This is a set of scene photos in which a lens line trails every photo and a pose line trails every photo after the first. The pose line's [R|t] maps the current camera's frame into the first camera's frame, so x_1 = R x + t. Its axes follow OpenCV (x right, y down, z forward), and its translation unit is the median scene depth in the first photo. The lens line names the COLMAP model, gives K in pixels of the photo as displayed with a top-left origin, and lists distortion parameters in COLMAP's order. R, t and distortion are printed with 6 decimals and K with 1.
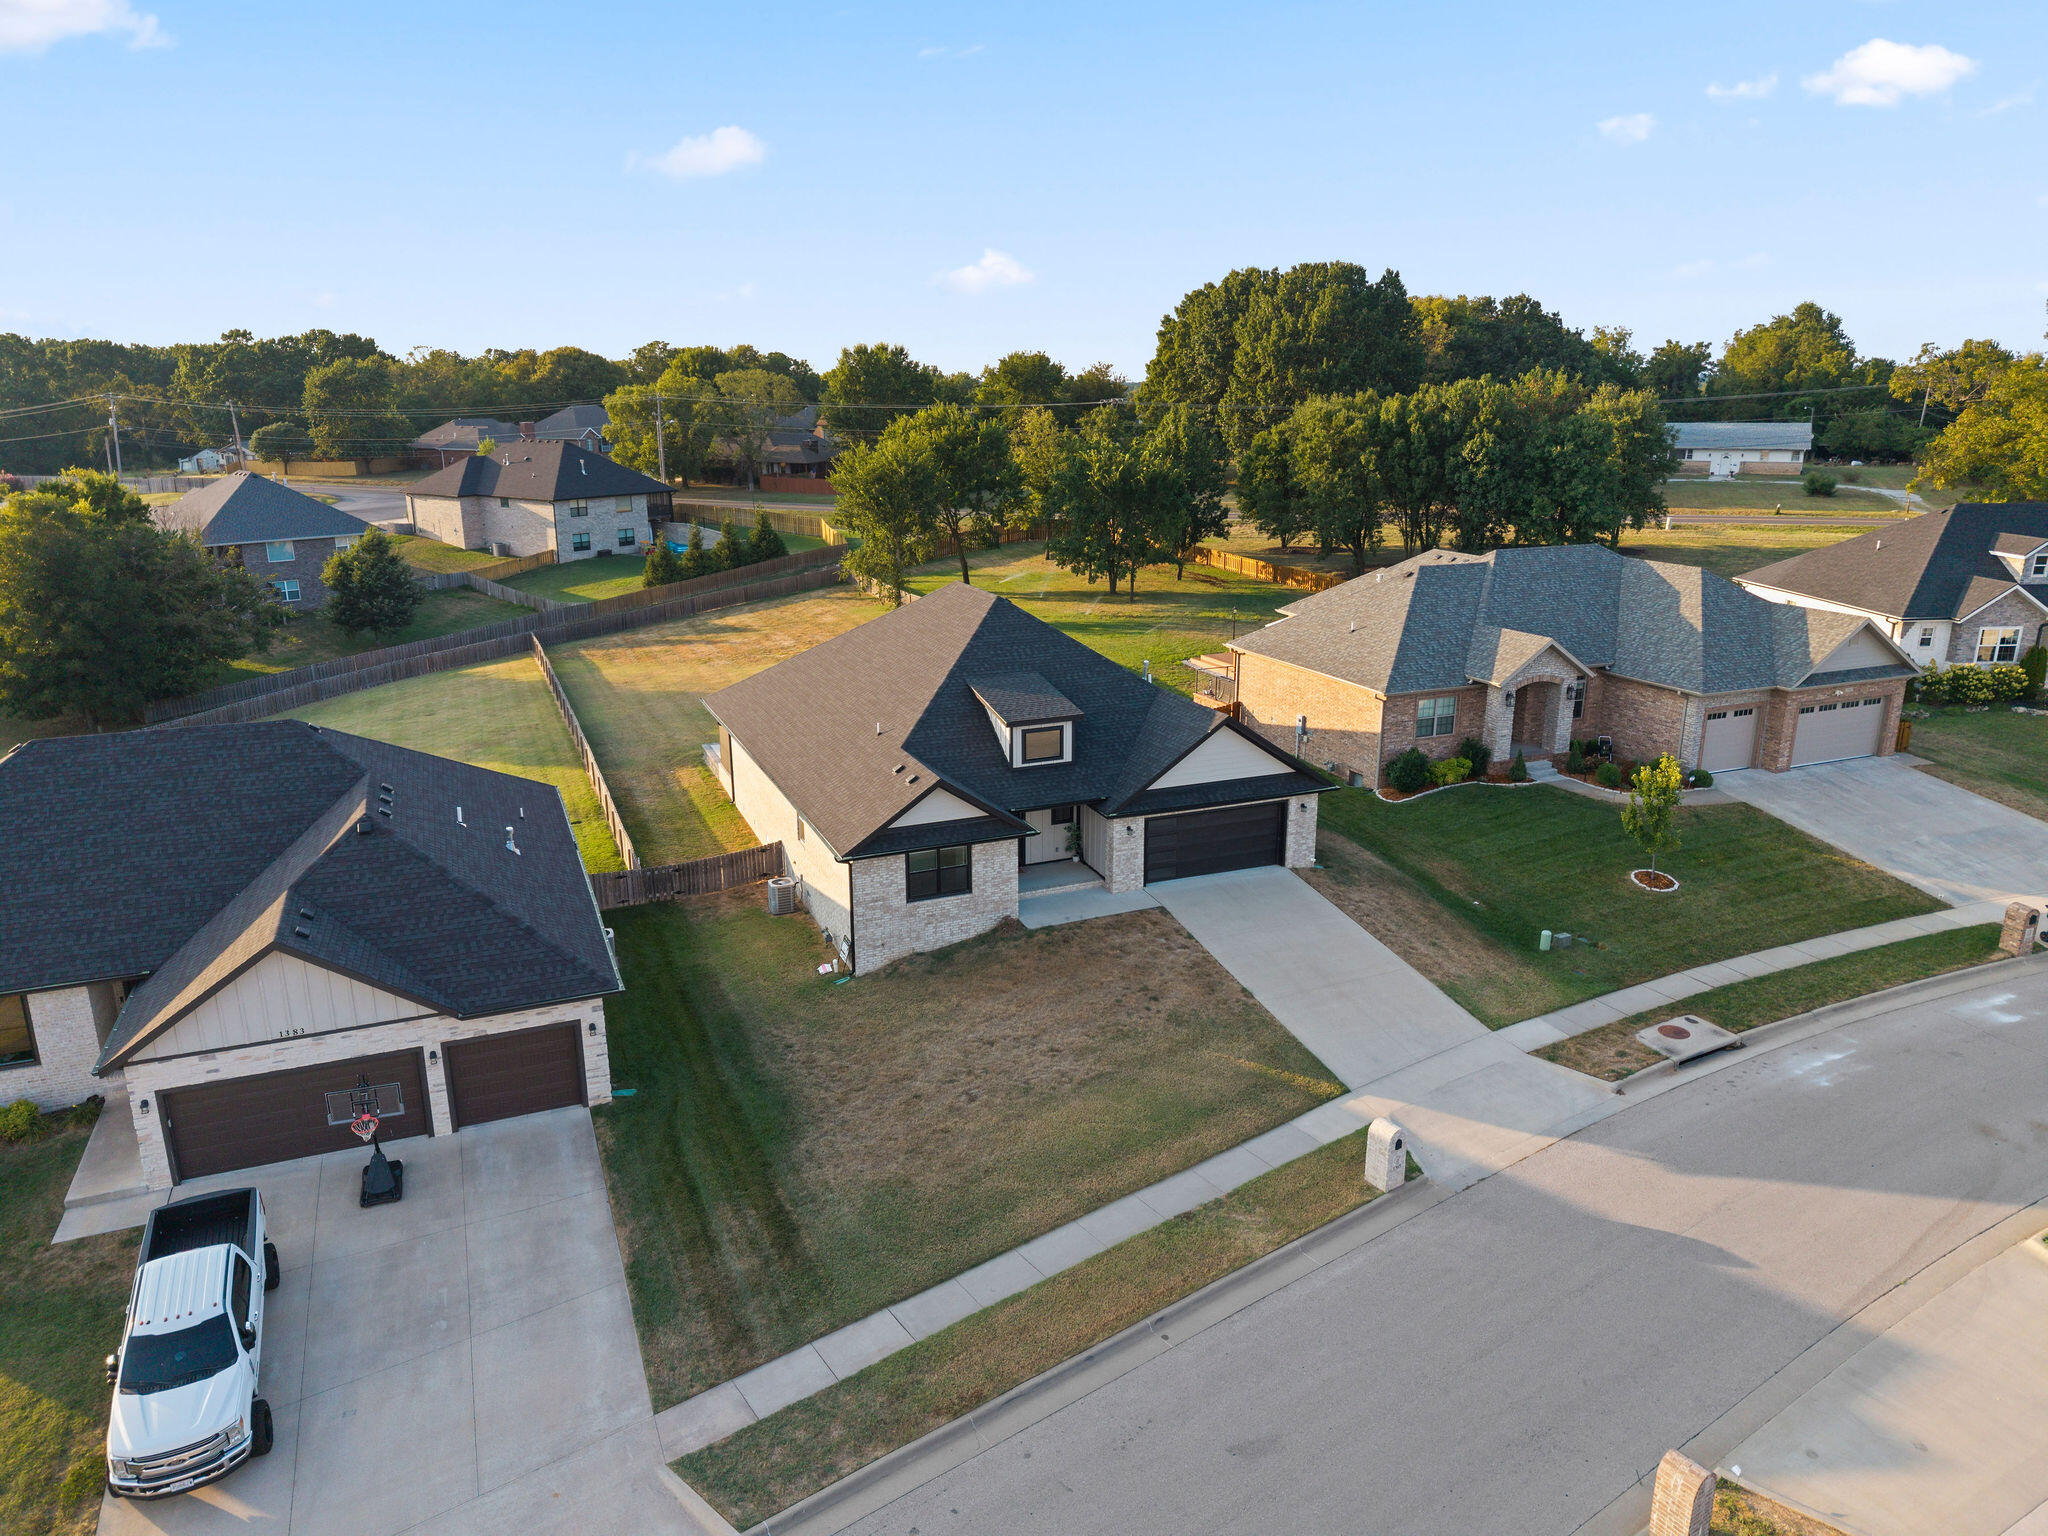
lens RADIAL K [[1329.8, 0, 1019.1], [0, 1329.8, 767.6], [0, 0, 1]] dist [0.031949, -0.029234]
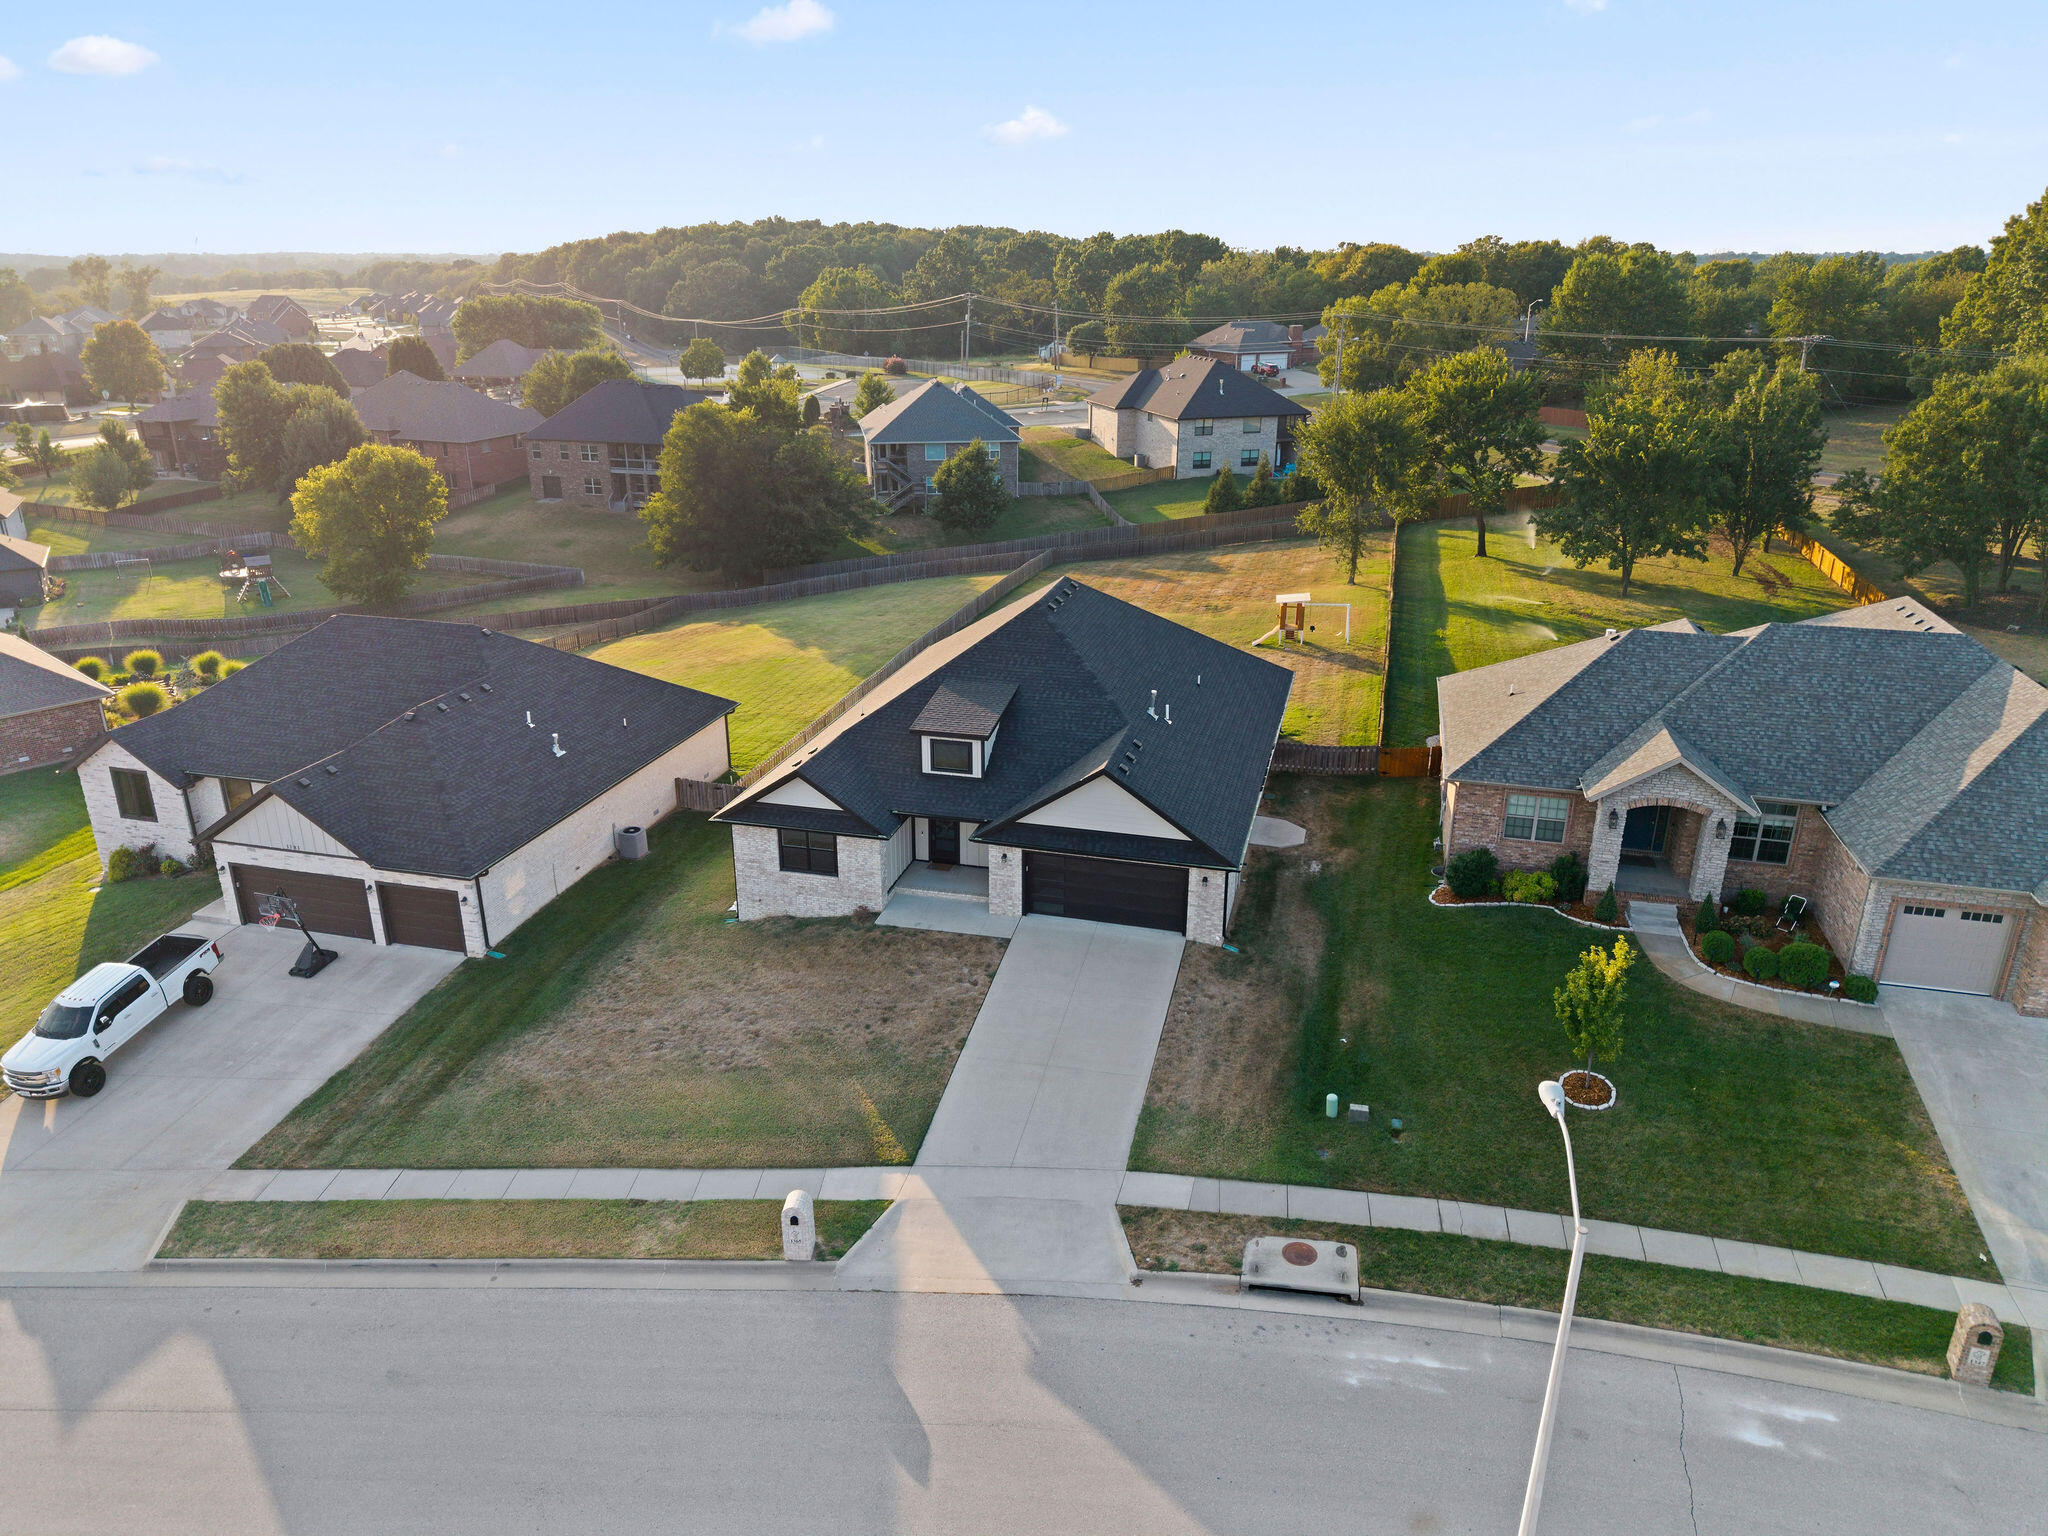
lens RADIAL K [[1329.8, 0, 1009.0], [0, 1329.8, 770.0], [0, 0, 1]] dist [0.031949, -0.029234]
pose [[0.799363, 0.215283, -0.560956, 0.665498], [-0.169008, 0.976475, 0.133913, -0.160067], [0.576588, -0.012239, 0.816943, 0.190078]]
